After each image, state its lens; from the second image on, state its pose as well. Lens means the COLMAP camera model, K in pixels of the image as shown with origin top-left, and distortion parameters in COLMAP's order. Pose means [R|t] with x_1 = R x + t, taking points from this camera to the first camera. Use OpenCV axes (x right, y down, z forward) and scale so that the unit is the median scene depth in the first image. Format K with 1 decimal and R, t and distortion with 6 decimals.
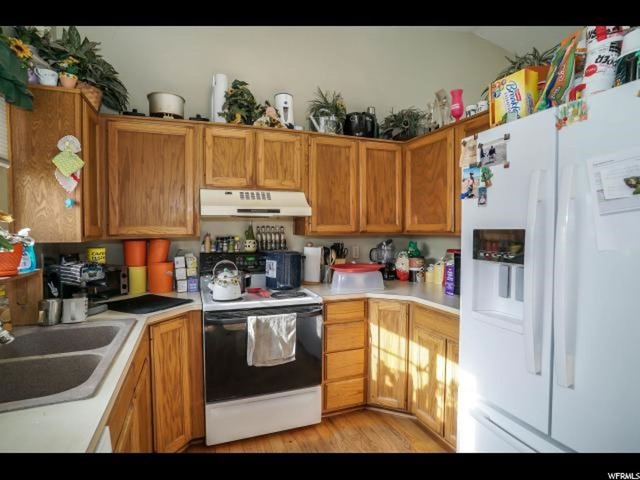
lens RADIAL K [[339.8, 0, 314.9], [0, 339.8, 241.3], [0, 0, 1]] dist [-0.060188, 0.027513]
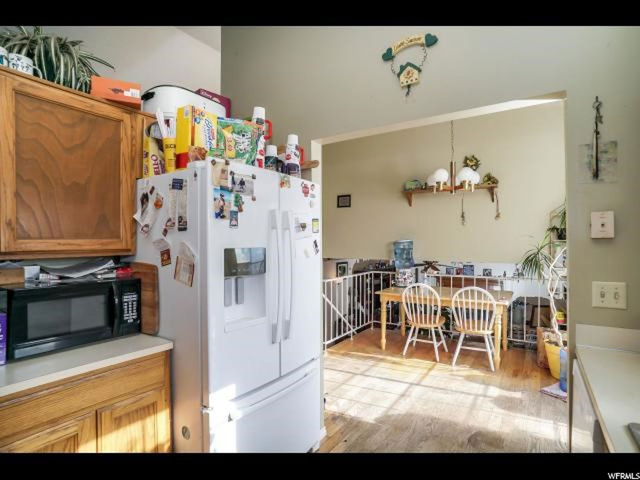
lens RADIAL K [[339.8, 0, 323.5], [0, 339.8, 241.2], [0, 0, 1]] dist [-0.060188, 0.027513]
pose [[-0.583411, 0.002741, 0.812173, -0.310584], [0.026666, 0.999520, 0.015782, -0.036127], [-0.811739, 0.030864, -0.583204, 0.738871]]
